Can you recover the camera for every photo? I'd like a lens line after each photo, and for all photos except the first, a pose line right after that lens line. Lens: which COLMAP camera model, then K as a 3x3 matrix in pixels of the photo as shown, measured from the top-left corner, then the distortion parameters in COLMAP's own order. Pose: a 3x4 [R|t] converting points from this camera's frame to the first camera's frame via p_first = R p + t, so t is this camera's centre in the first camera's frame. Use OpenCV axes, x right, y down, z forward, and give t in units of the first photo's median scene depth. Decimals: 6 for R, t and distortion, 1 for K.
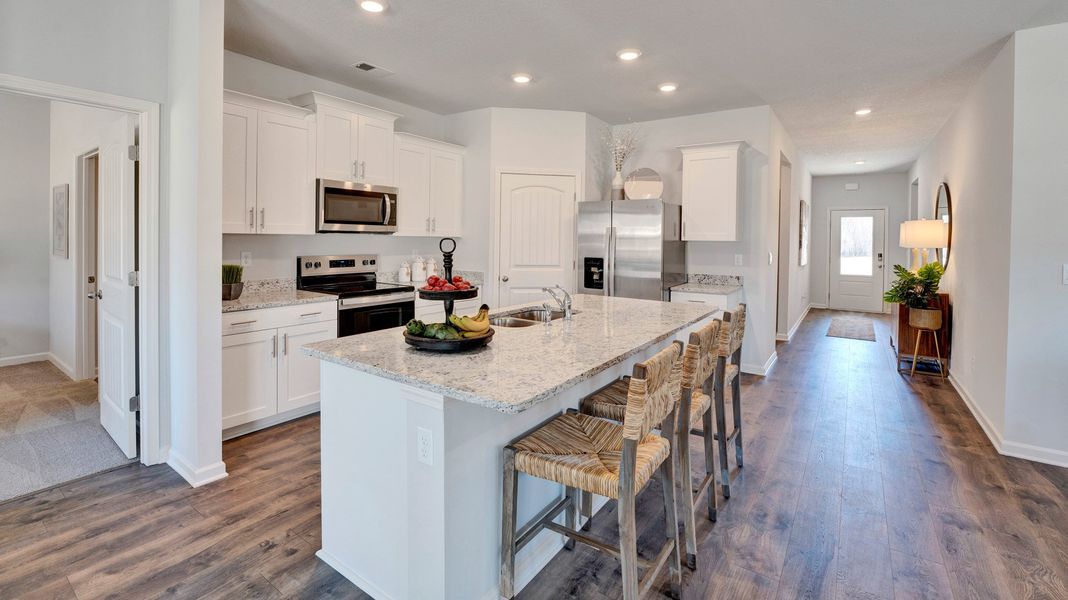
lens RADIAL K [[462.8, 0, 531.4], [0, 462.8, 244.2], [0, 0, 1]] dist [-0.018937, 0.000222]
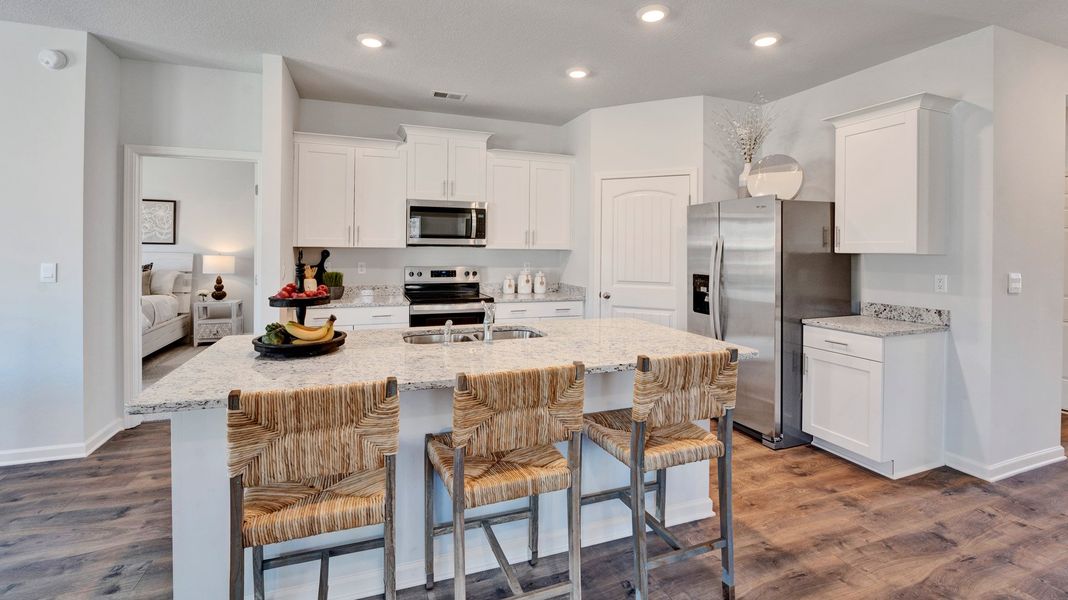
lens RADIAL K [[459.1, 0, 529.0], [0, 459.1, 250.1], [0, 0, 1]] dist [-0.020460, 0.000327]
pose [[0.821808, -0.004932, -0.569743, 0.363837], [-0.005848, 0.999837, -0.017090, 0.002444], [0.569734, 0.017377, 0.821645, 0.193714]]
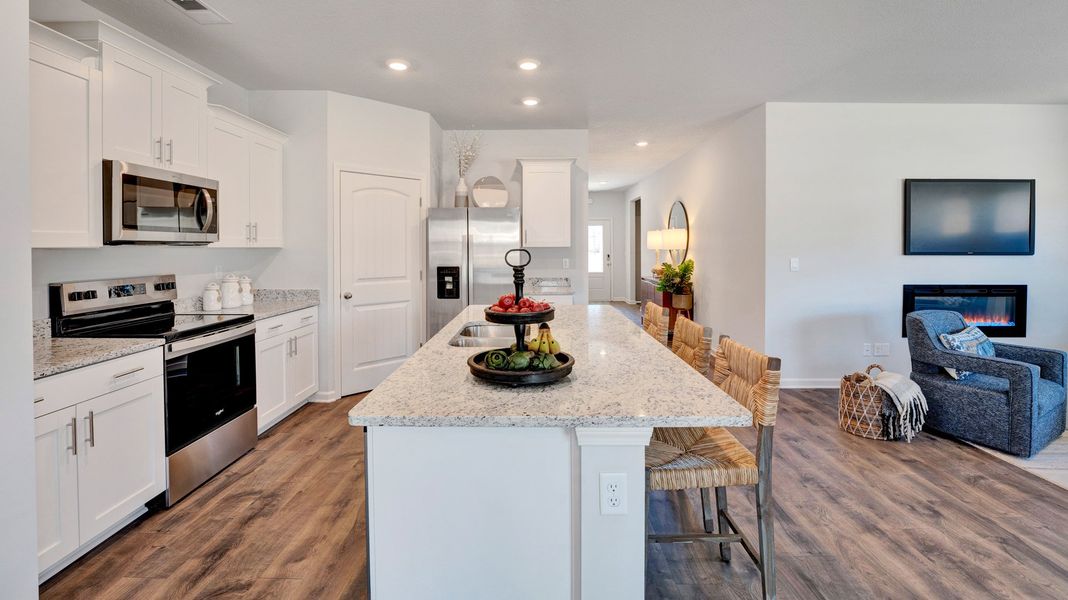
lens RADIAL K [[459.1, 0, 529.0], [0, 459.1, 250.1], [0, 0, 1]] dist [-0.020460, 0.000327]
pose [[0.826959, -0.020482, 0.561889, -0.276743], [0.021036, 0.999764, 0.005483, -0.006759], [-0.561869, 0.007286, 0.827194, 0.129812]]
